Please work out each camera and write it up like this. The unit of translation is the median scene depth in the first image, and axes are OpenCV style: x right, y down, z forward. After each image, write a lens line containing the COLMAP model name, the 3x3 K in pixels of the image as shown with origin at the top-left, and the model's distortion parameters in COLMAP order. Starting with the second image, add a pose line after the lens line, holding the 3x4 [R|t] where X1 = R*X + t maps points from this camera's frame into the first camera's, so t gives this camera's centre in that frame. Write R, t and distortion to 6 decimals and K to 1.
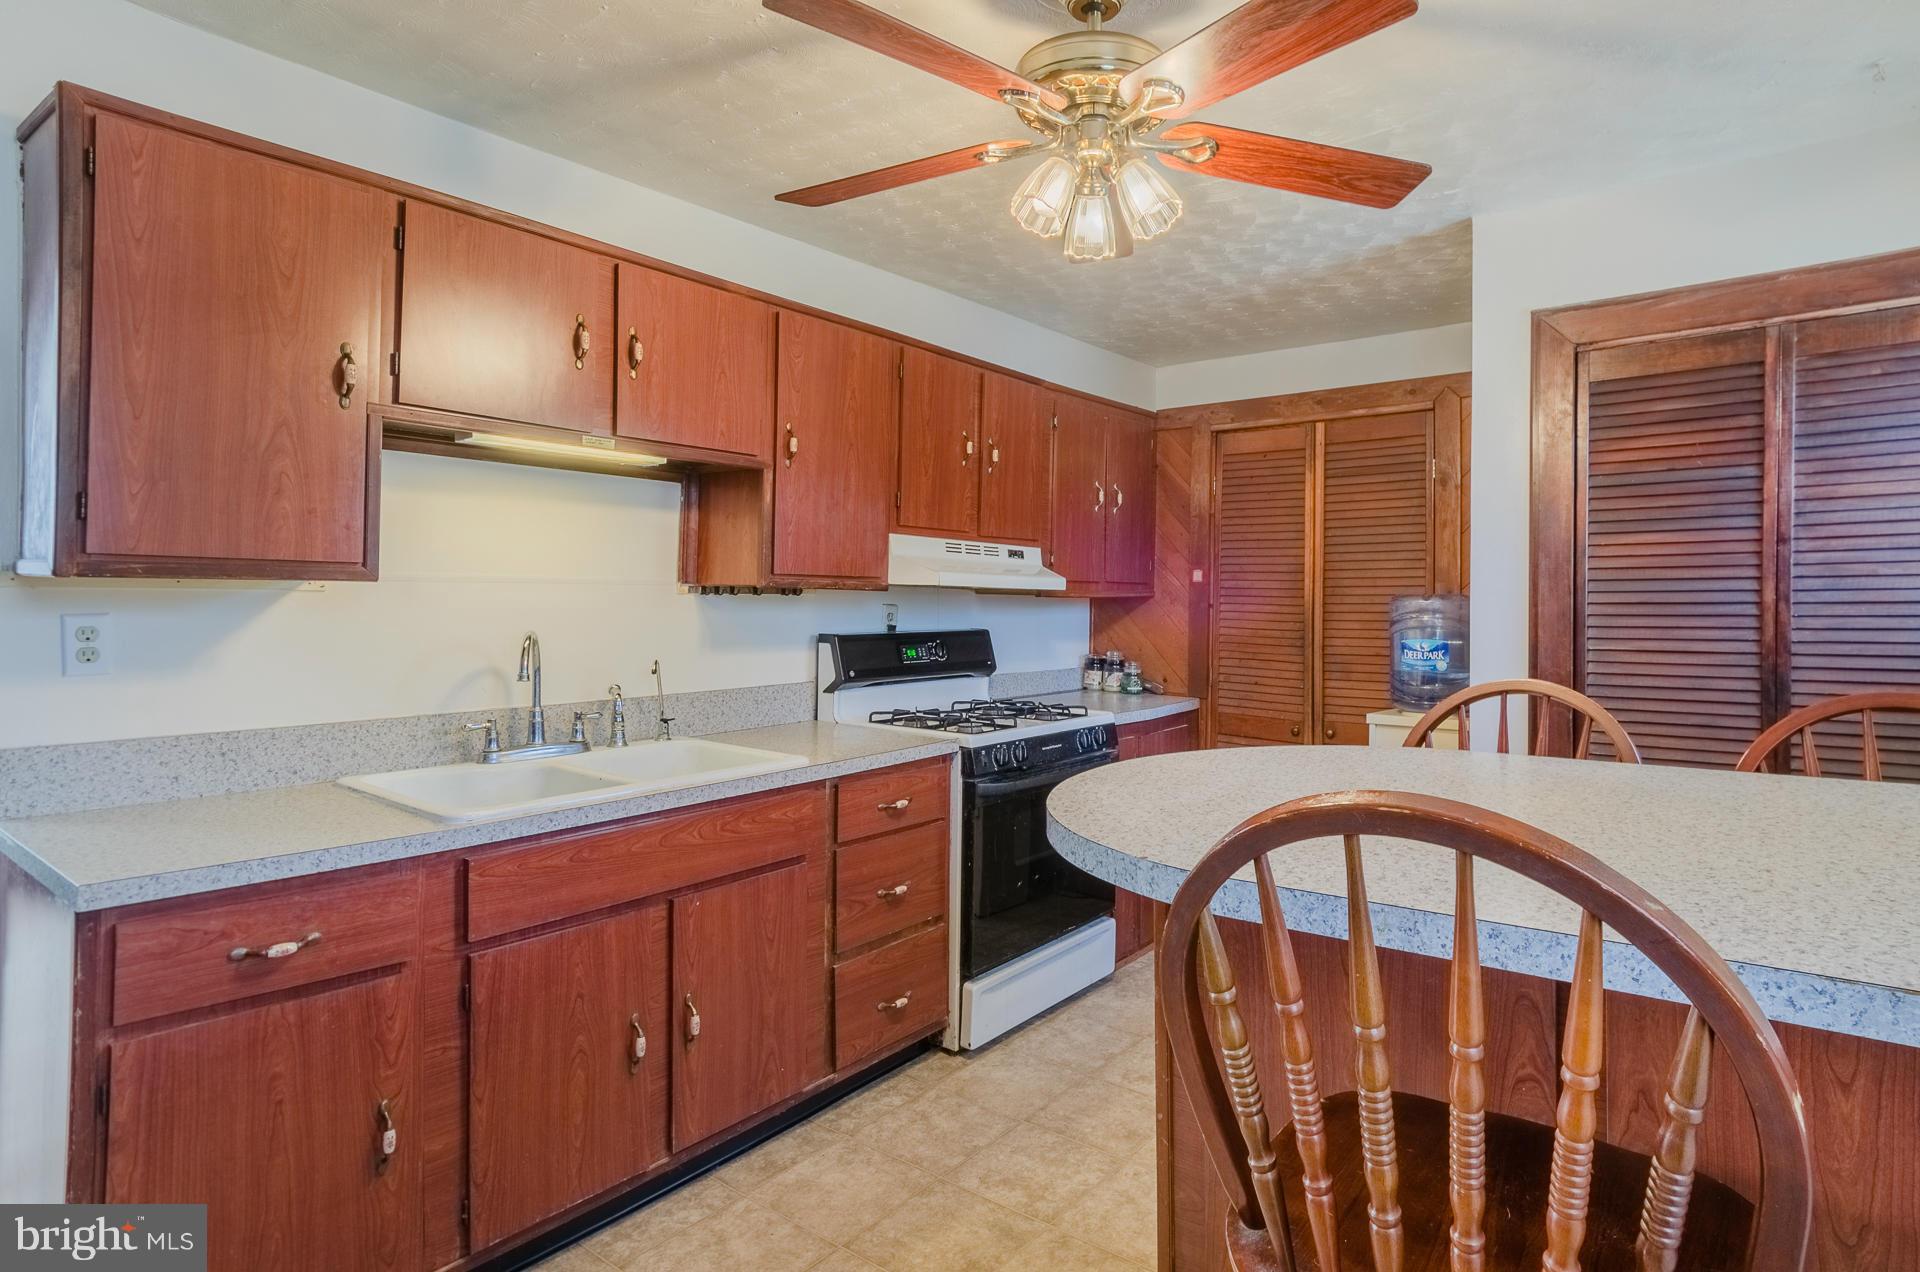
lens RADIAL K [[983.3, 0, 1065.0], [0, 983.3, 588.7], [0, 0, 1]] dist [-0.010197, -0.000745]
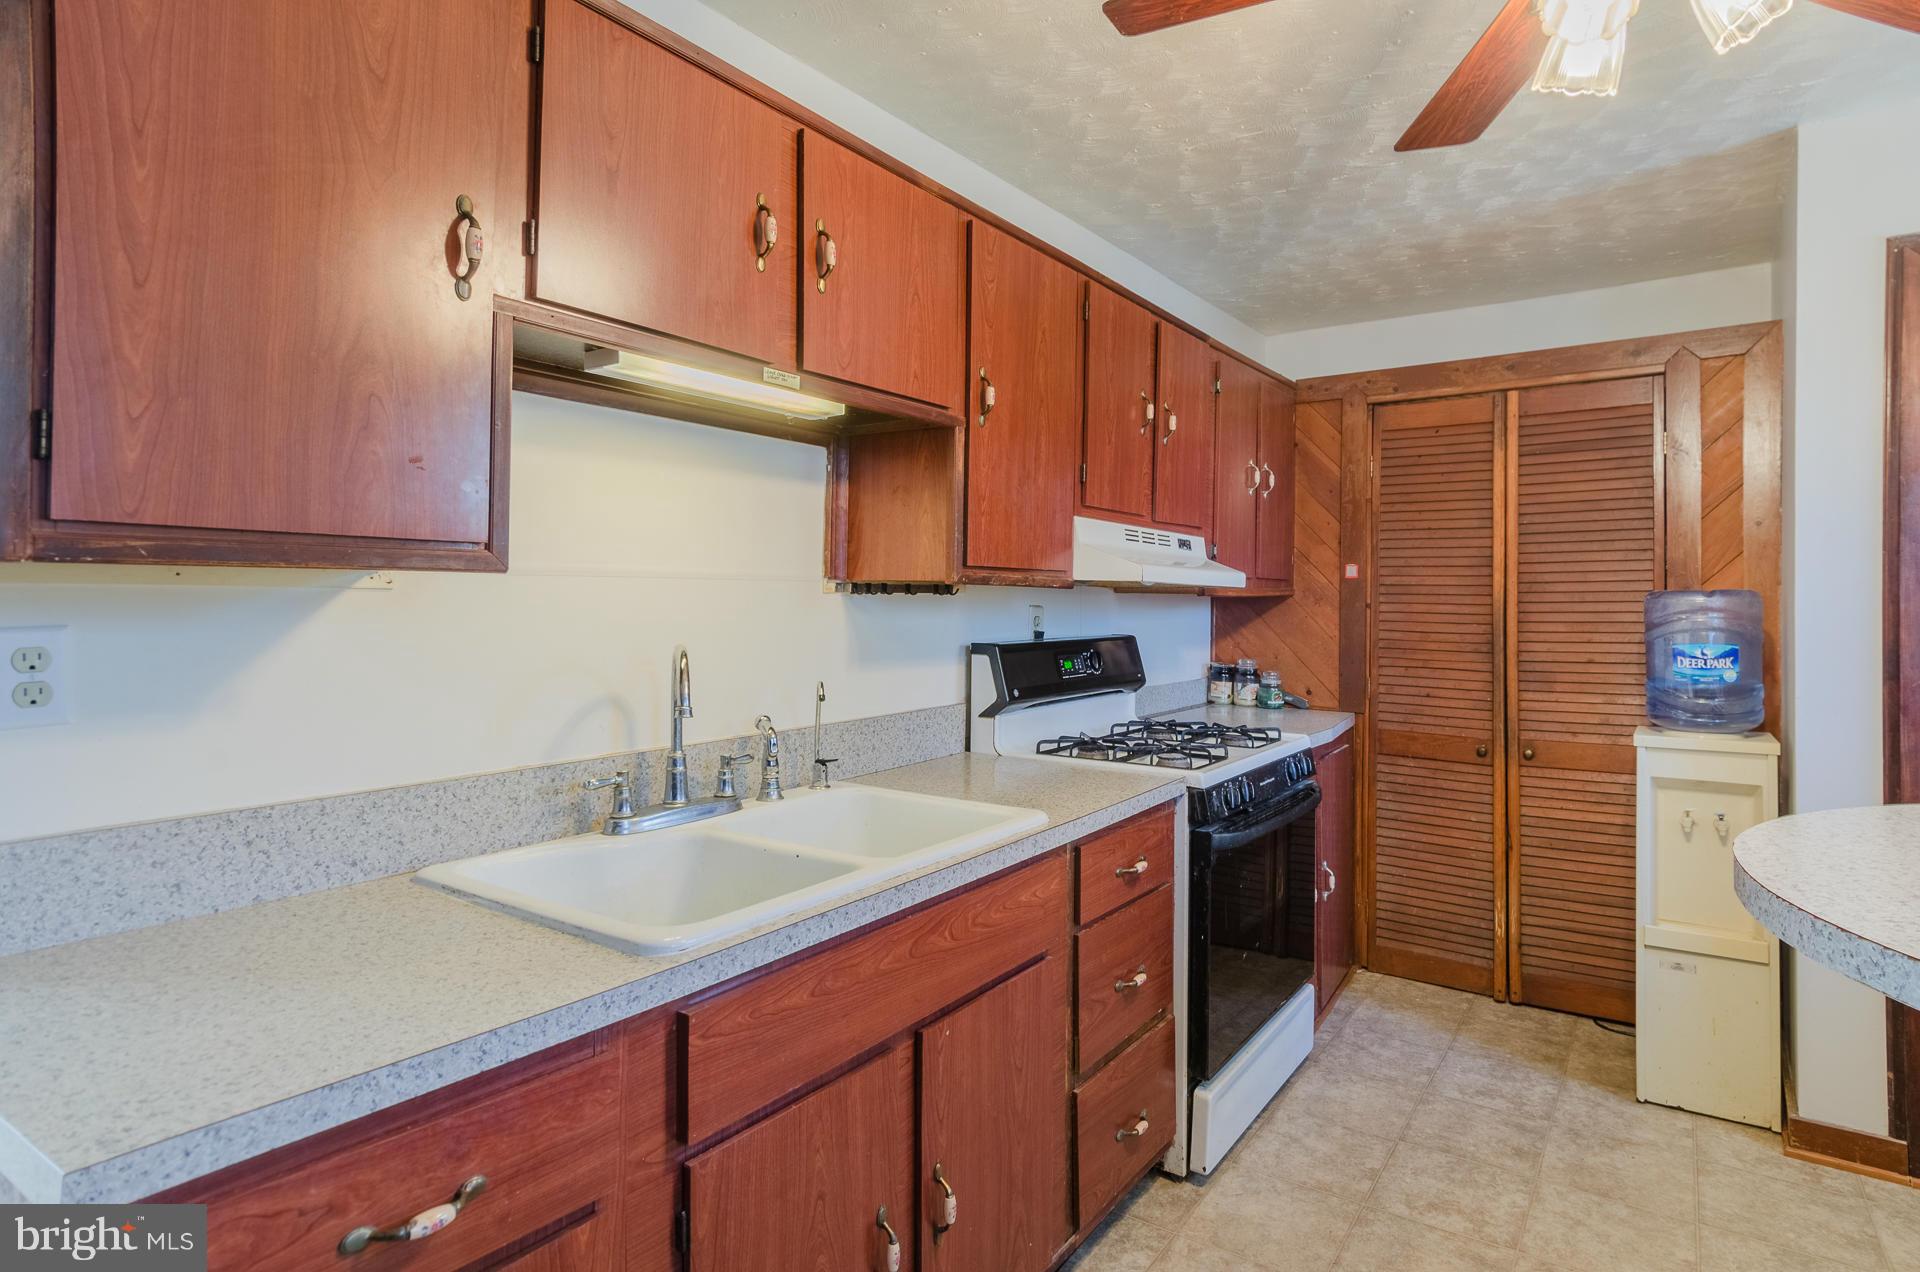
lens RADIAL K [[995.1, 0, 1068.2], [0, 995.1, 591.3], [0, 0, 1]] dist [-0.003043, -0.000879]
pose [[0.998220, -0.004643, 0.059462, -0.275850], [0.004570, 0.999989, 0.001362, 0.004007], [-0.059468, -0.001088, 0.998230, 0.239528]]
